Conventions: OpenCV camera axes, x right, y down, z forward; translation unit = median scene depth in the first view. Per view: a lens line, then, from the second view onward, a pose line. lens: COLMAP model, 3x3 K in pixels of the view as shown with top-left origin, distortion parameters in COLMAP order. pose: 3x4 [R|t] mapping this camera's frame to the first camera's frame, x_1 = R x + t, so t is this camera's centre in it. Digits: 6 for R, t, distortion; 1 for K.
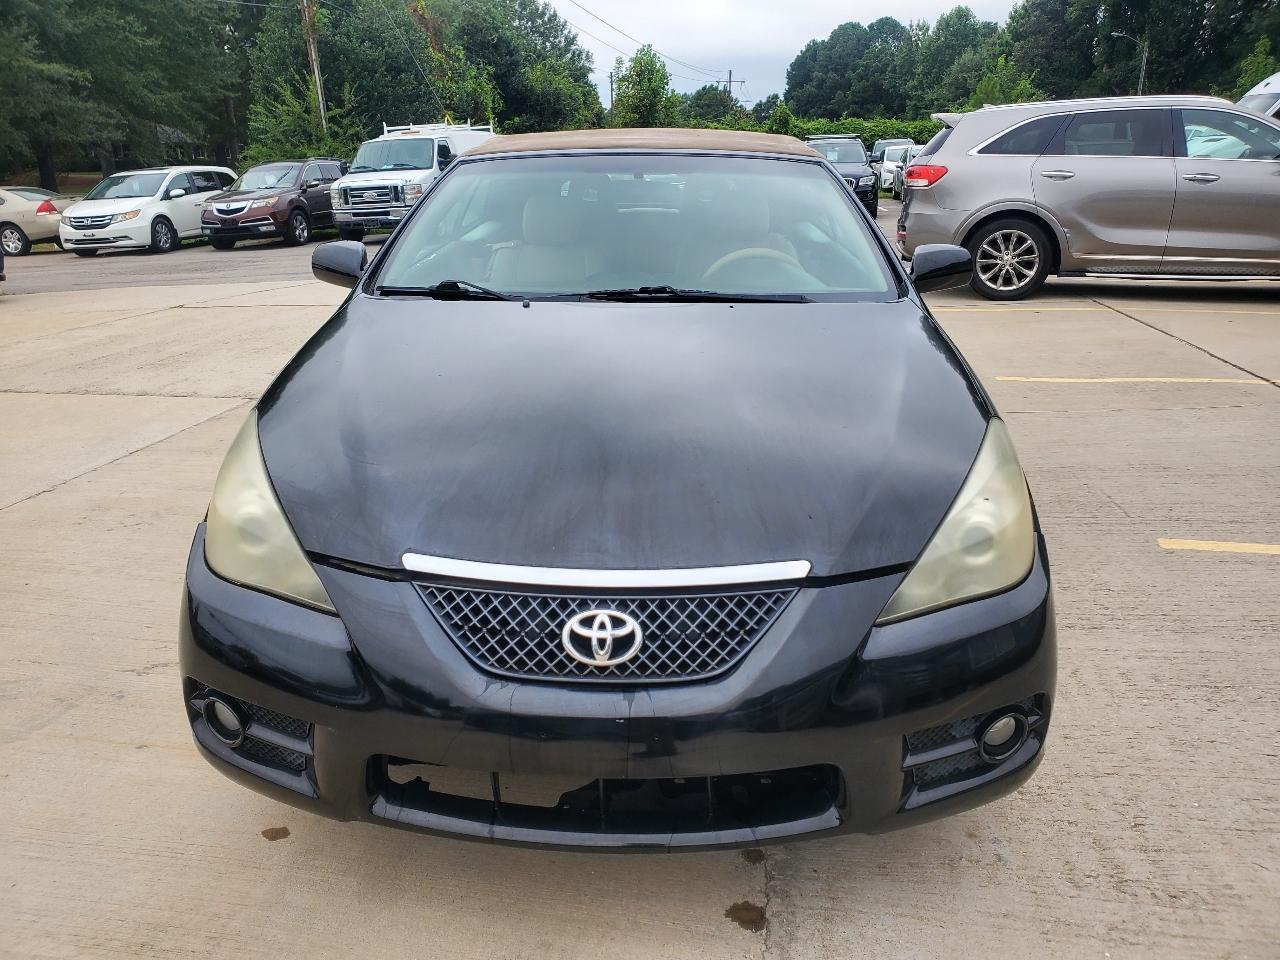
lens RADIAL K [[989.8, 0, 625.8], [0, 989.8, 456.6], [0, 0, 1]] dist [0.006375, 0.008497]
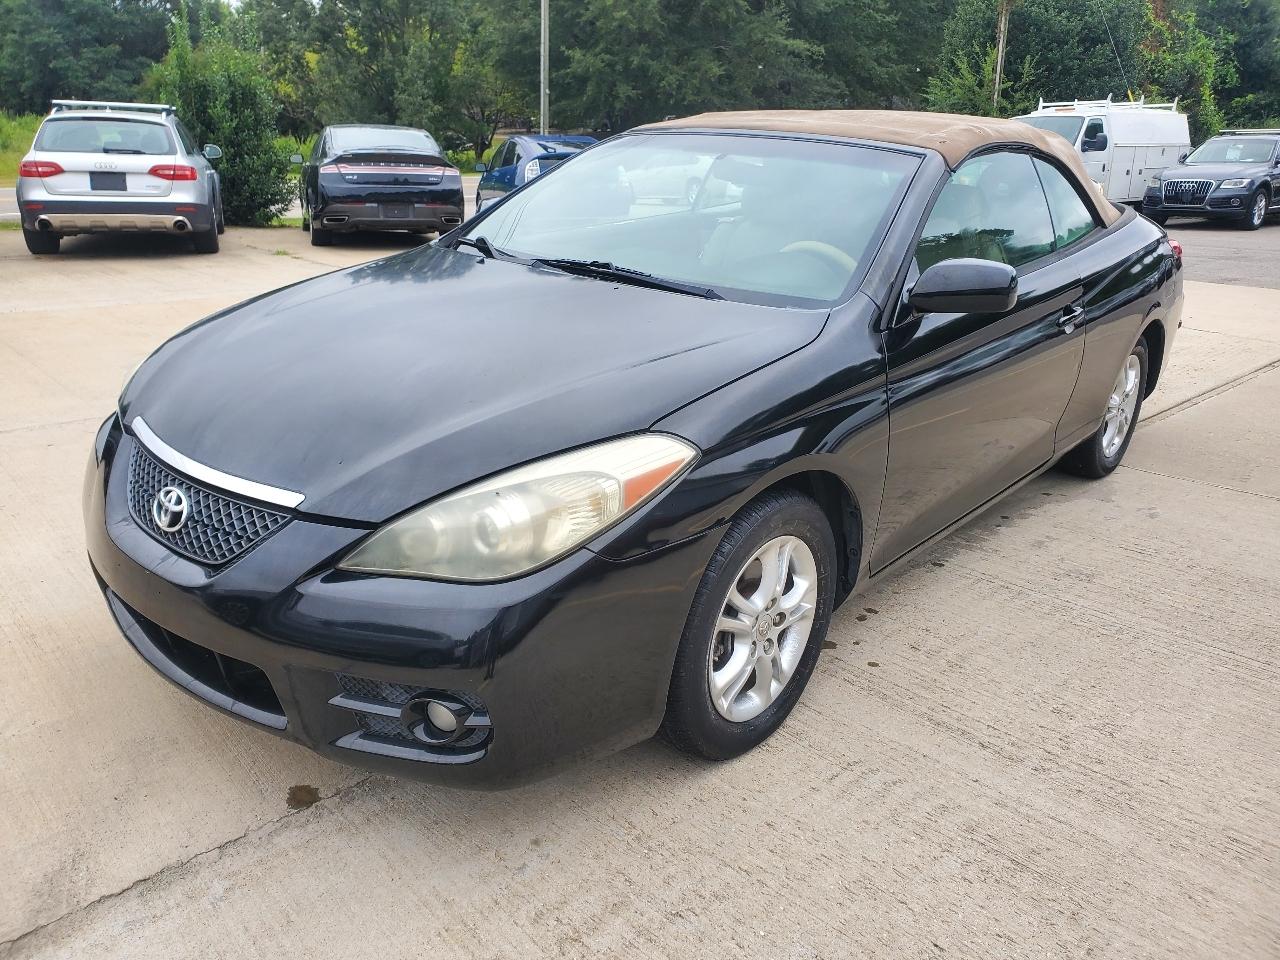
lens RADIAL K [[1009.9, 0, 696.3], [0, 1009.9, 462.5], [0, 0, 1]] dist [0.008544, 0.008305]
pose [[0.790562, 0.228352, -0.568214, 0.571756], [-0.215292, 0.972282, 0.091200, -0.064068], [0.573290, 0.050233, 0.817811, 0.151780]]
